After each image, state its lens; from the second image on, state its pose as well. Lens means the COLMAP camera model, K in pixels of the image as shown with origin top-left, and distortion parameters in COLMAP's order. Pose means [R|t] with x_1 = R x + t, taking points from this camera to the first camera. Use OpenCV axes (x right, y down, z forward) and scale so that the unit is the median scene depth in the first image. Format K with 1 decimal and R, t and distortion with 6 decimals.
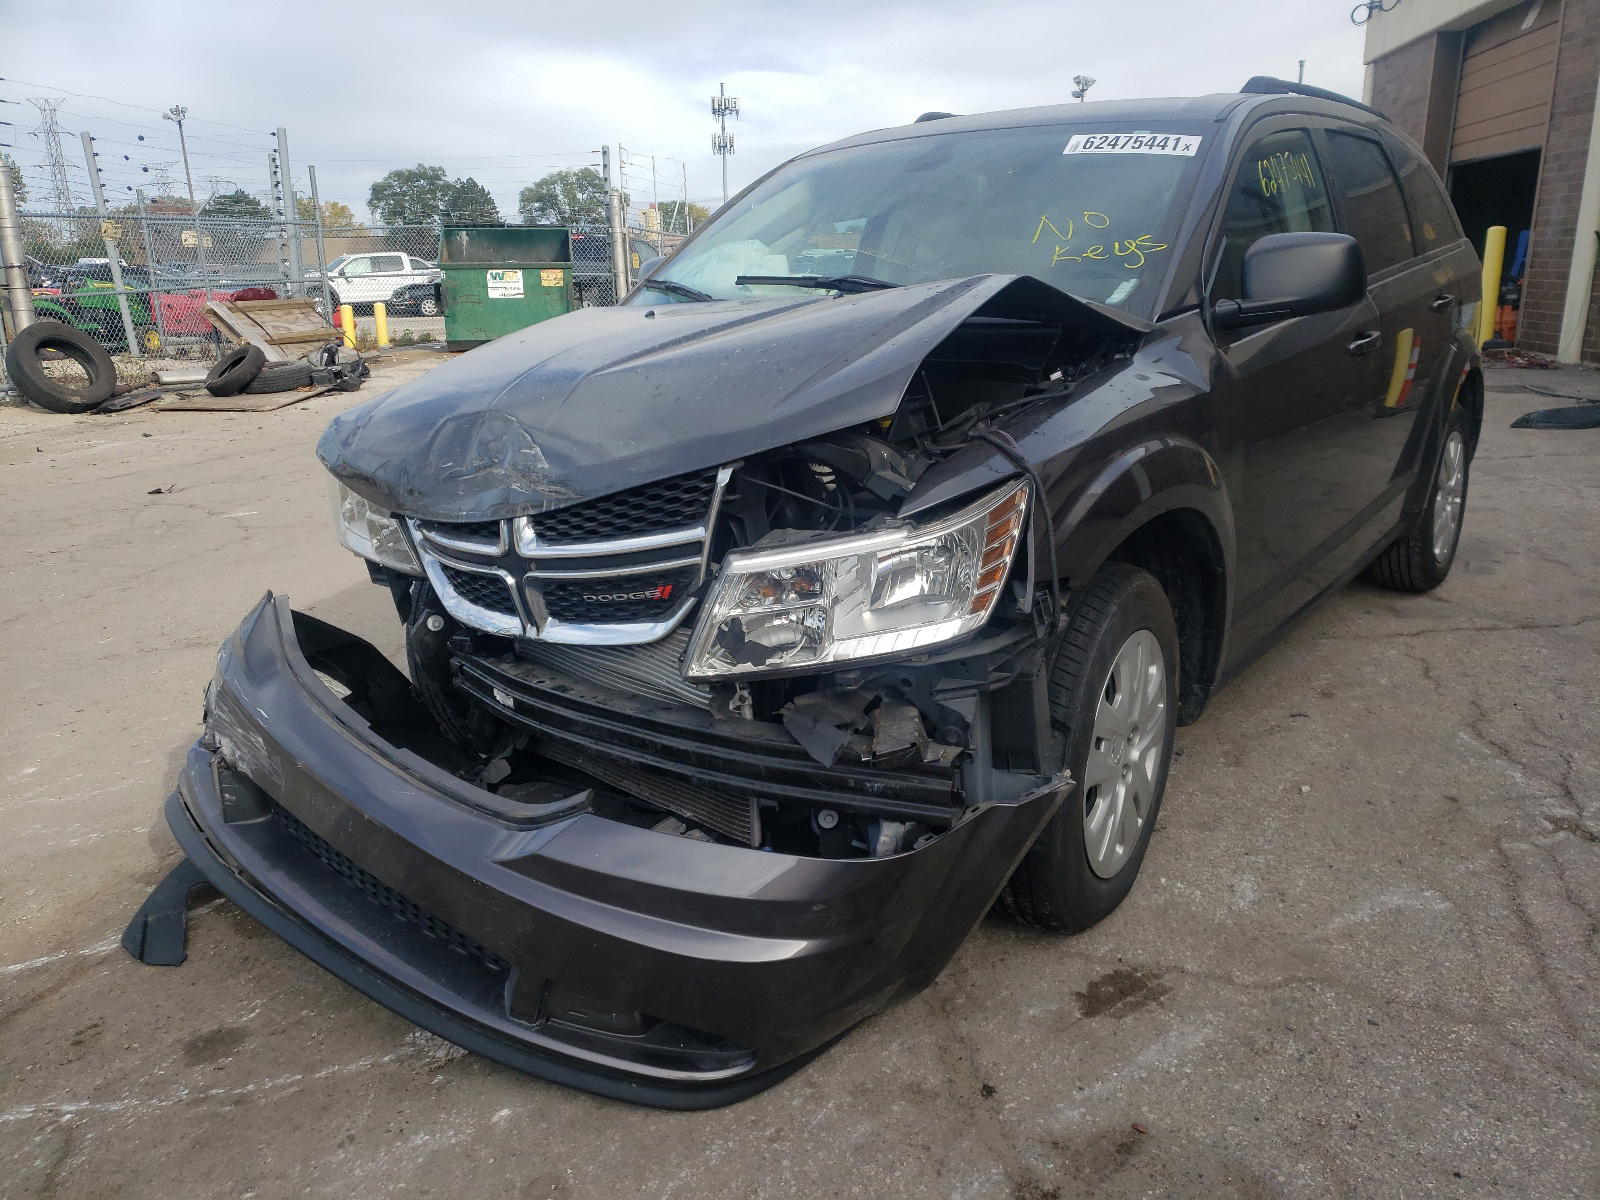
lens RADIAL K [[1291.3, 0, 809.7], [0, 1291.3, 637.0], [0, 0, 1]] dist [-0.000437, 0.015011]
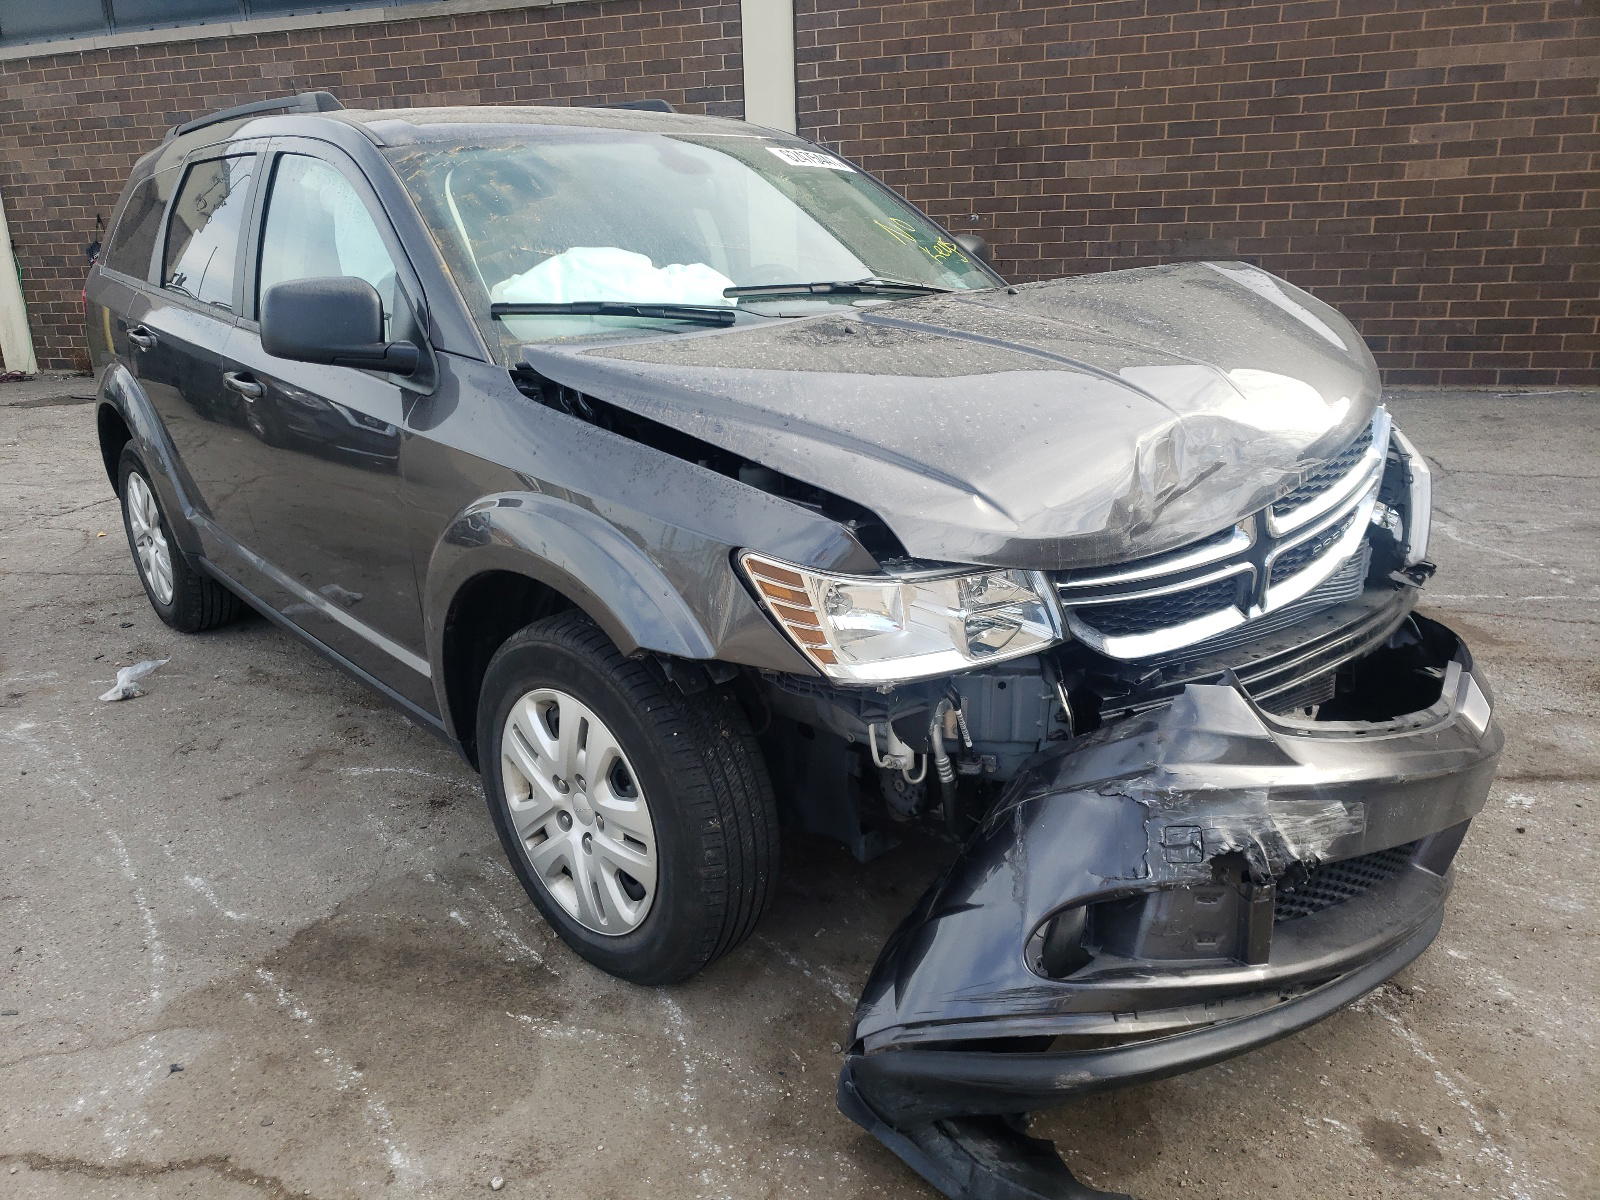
lens RADIAL K [[1291.3, 0, 809.7], [0, 1291.3, 637.0], [0, 0, 1]] dist [-0.000437, 0.015011]
pose [[0.207915, -0.303493, 0.929873, -1.313574], [0.310047, 0.922075, 0.231623, -0.351544], [-0.927708, 0.240146, 0.285810, 1.073953]]
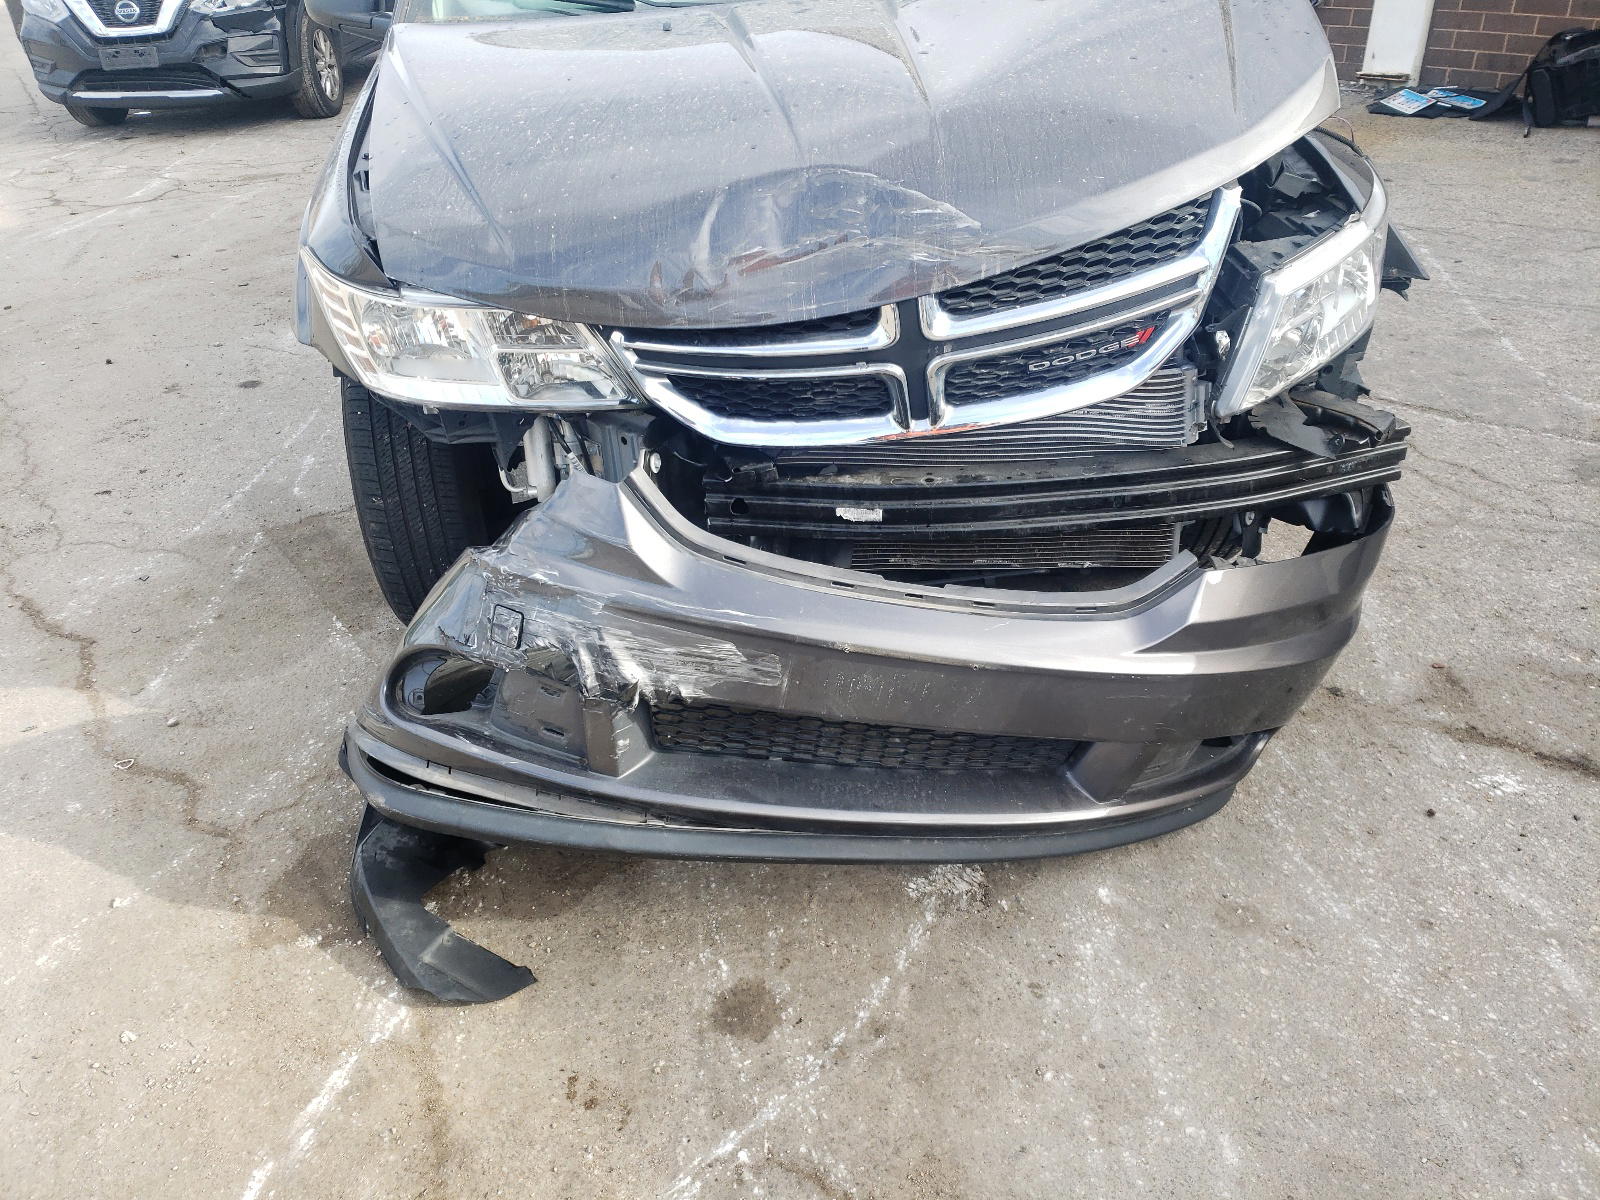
lens RADIAL K [[1291.3, 0, 809.7], [0, 1291.3, 637.0], [0, 0, 1]] dist [-0.000437, 0.015011]
pose [[0.737697, -0.351614, 0.576343, -0.854290], [0.212595, 0.931227, 0.296007, -0.151584], [-0.640786, -0.095836, 0.761714, 0.375591]]
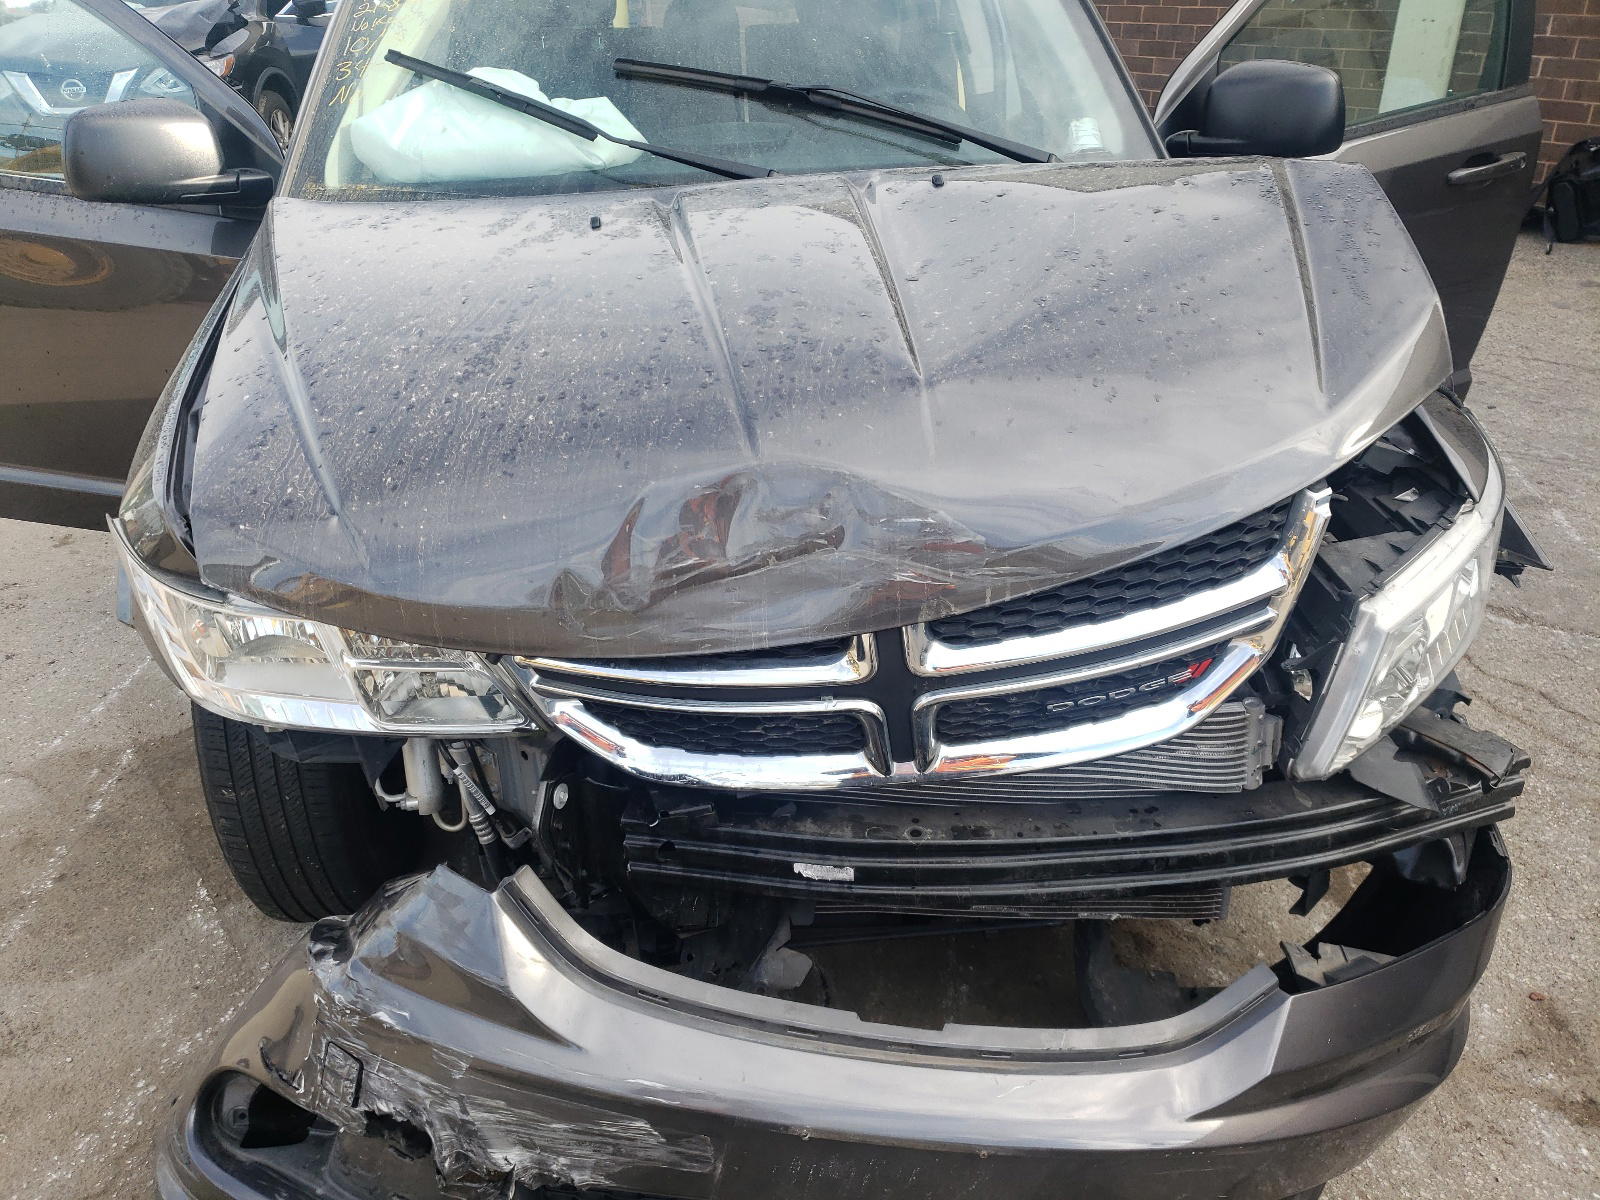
lens RADIAL K [[1291.0, 0, 796.9], [0, 1291.0, 649.4], [0, 0, 1]] dist [0.012105, 0.003286]
pose [[0.738520, -0.324179, 0.591182, -0.655913], [0.198260, 0.942474, 0.269140, -0.266010], [-0.644423, -0.081558, 0.760307, 0.543292]]
